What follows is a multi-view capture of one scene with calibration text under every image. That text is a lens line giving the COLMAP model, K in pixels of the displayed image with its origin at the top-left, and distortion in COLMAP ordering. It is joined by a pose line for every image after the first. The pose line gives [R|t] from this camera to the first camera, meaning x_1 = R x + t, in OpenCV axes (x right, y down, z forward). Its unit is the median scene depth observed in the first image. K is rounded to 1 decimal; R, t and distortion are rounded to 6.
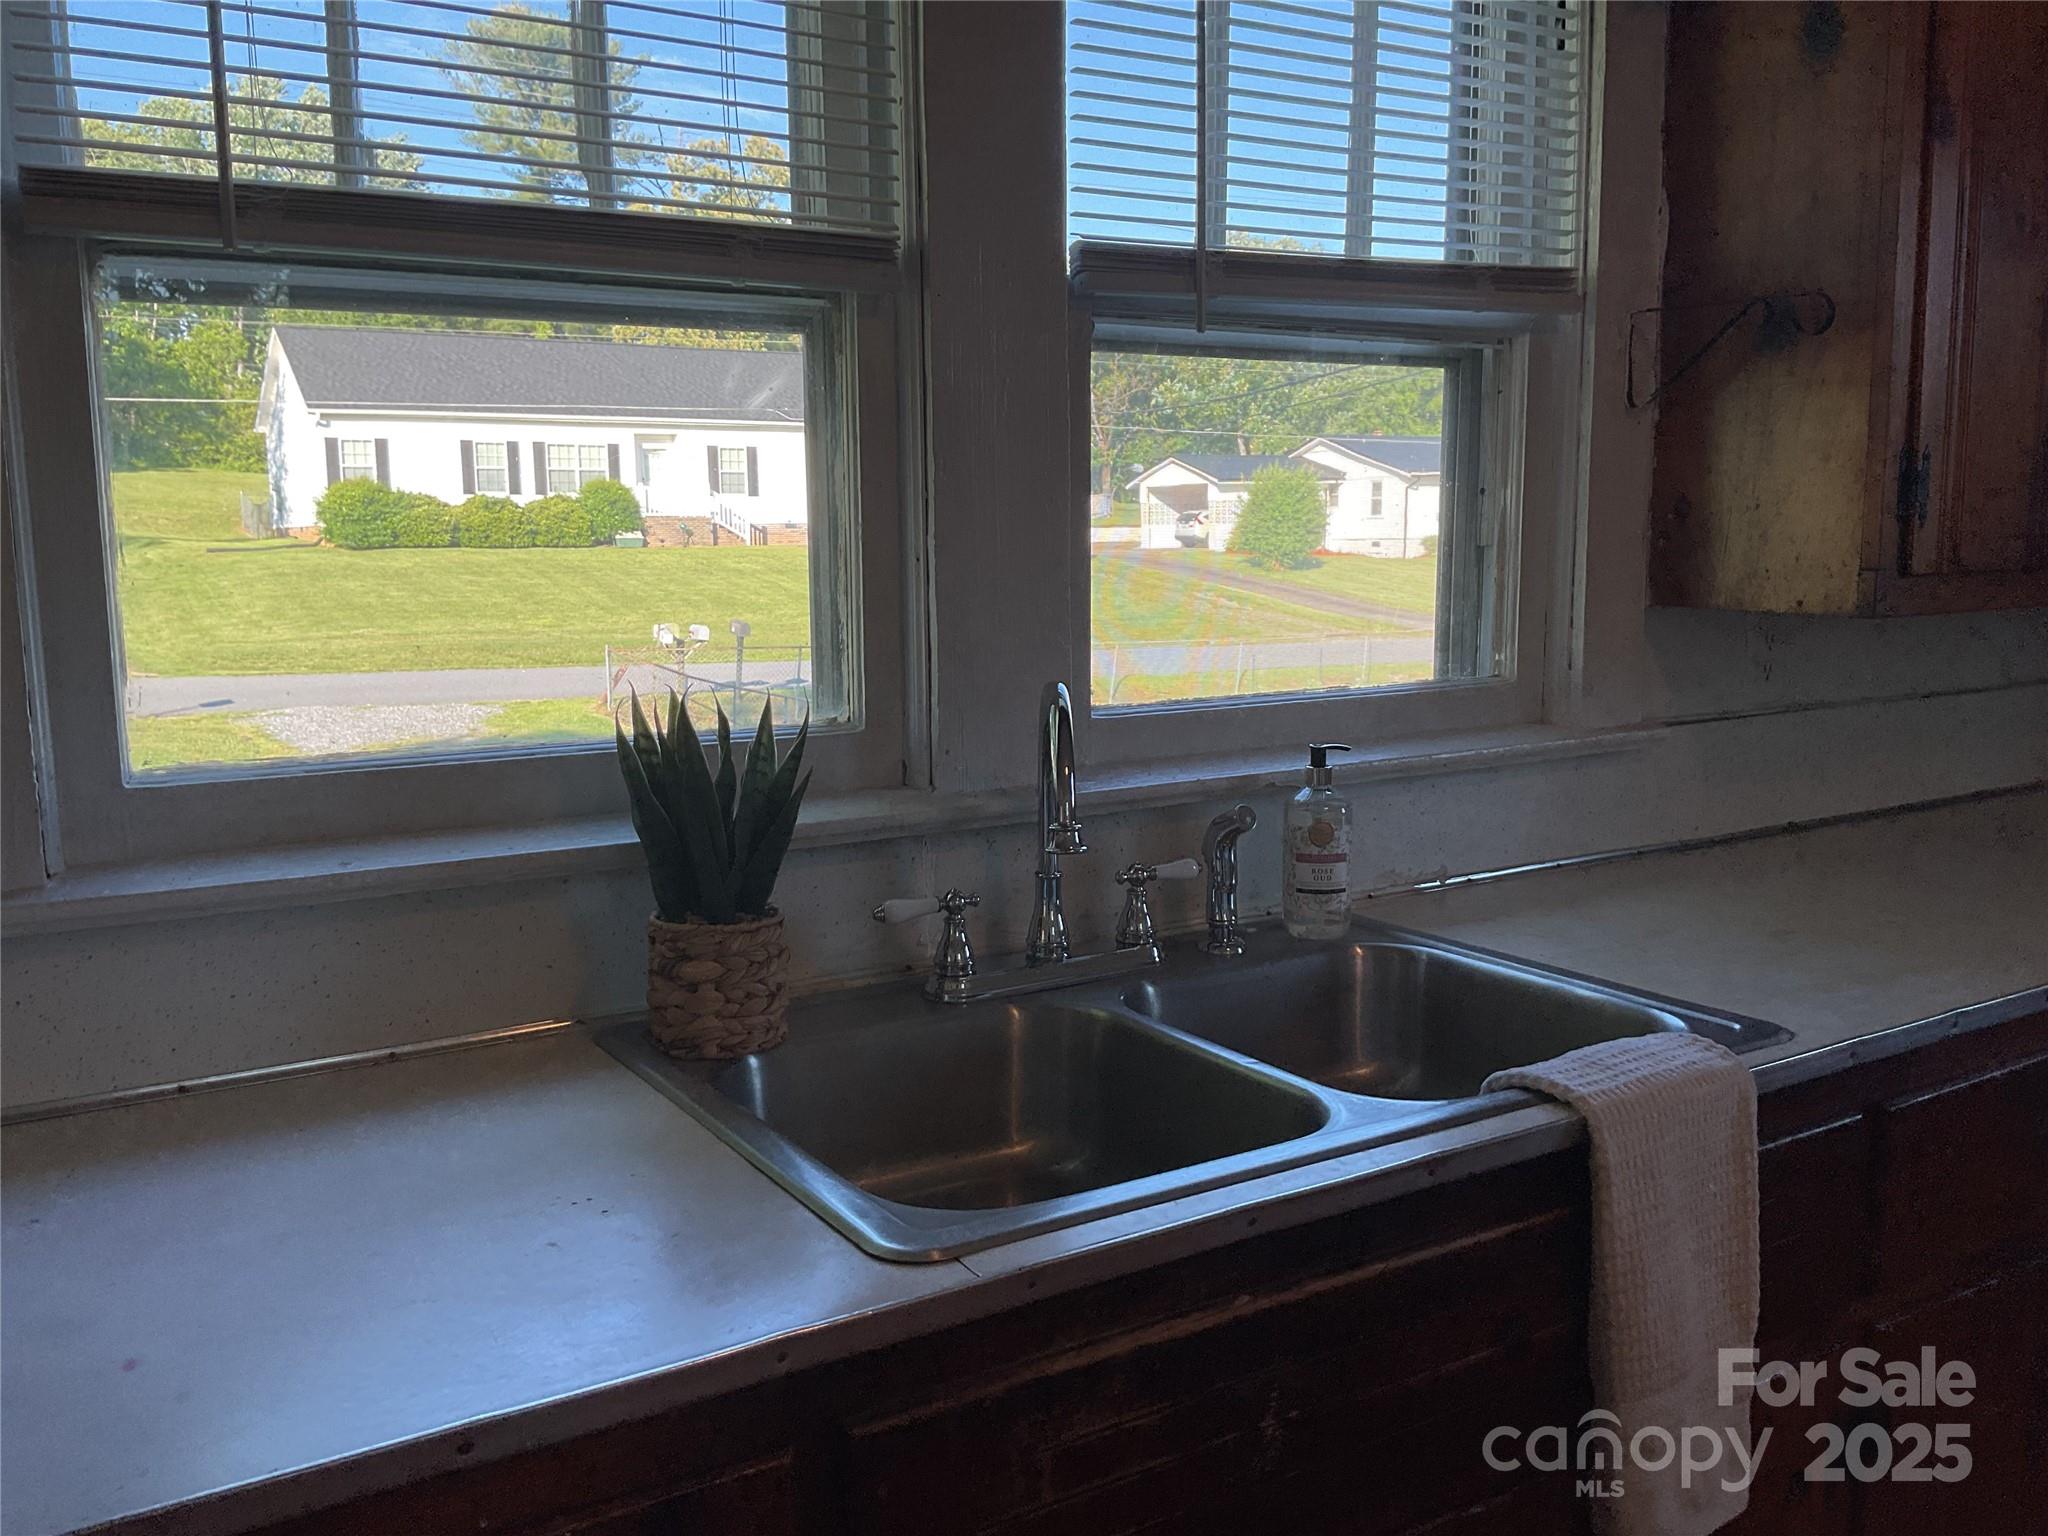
lens RADIAL K [[1687.5, 0, 1008.0], [0, 1687.5, 777.8], [0, 0, 1]] dist [0.068215, -0.133812]
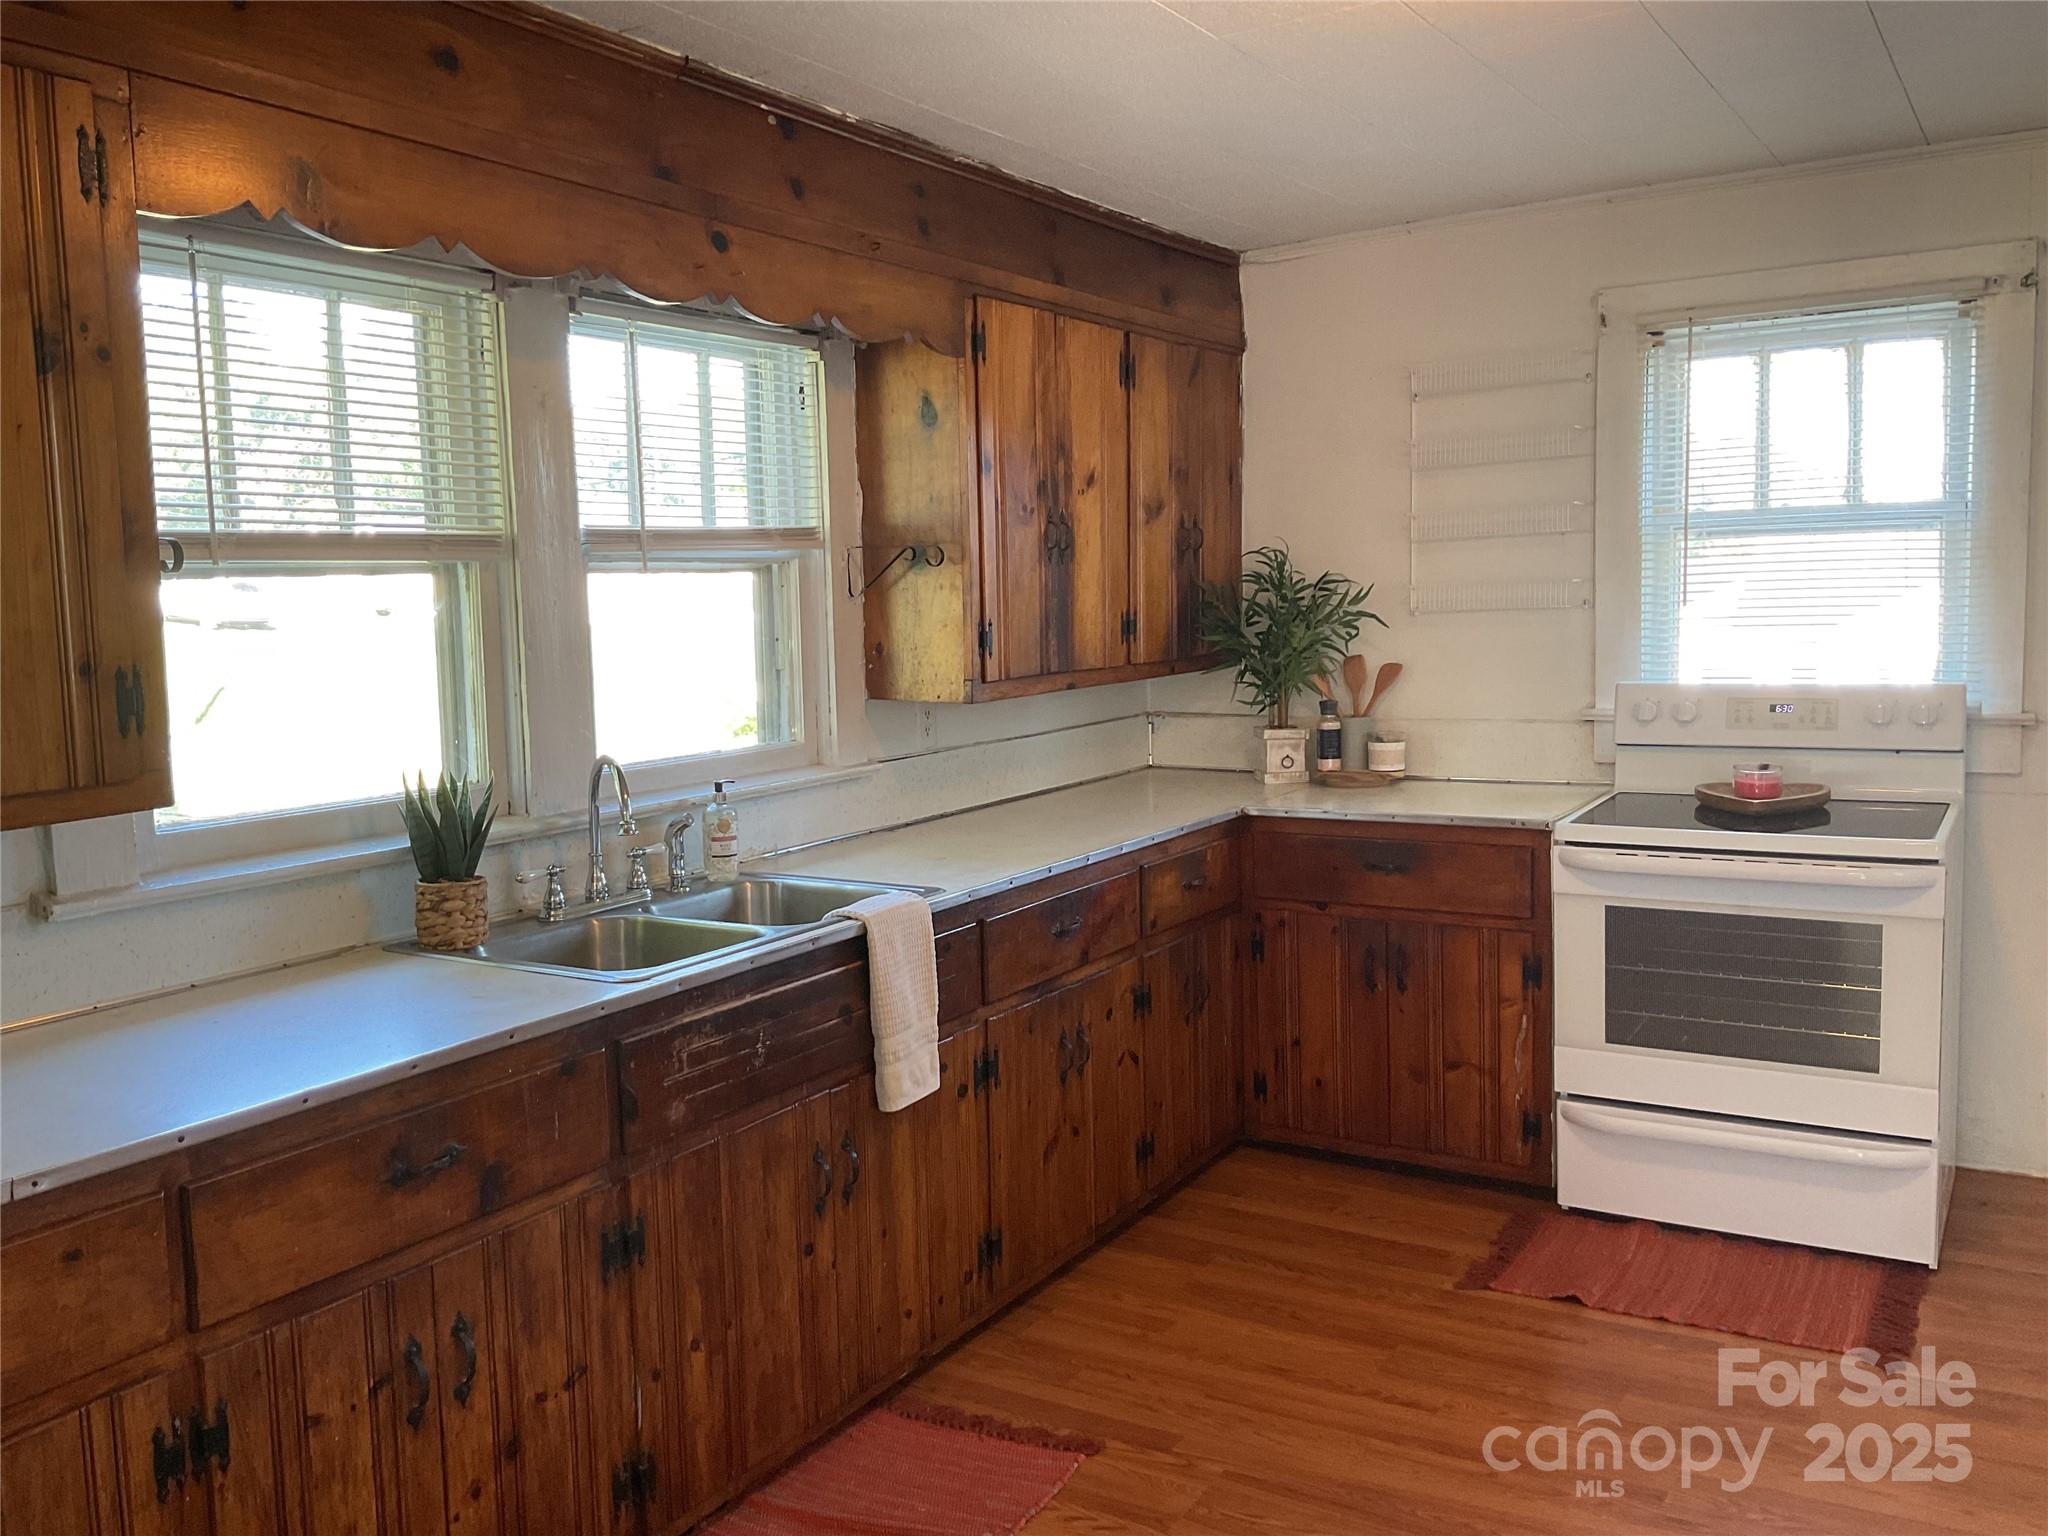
lens RADIAL K [[1687.5, 0, 1019.3], [0, 1687.5, 766.9], [0, 0, 1]] dist [0.068215, -0.133812]
pose [[0.892761, -0.054815, 0.447184, -0.361285], [0.073944, 0.996938, -0.025419, 0.037806], [-0.444422, 0.055760, 0.894080, -0.858167]]
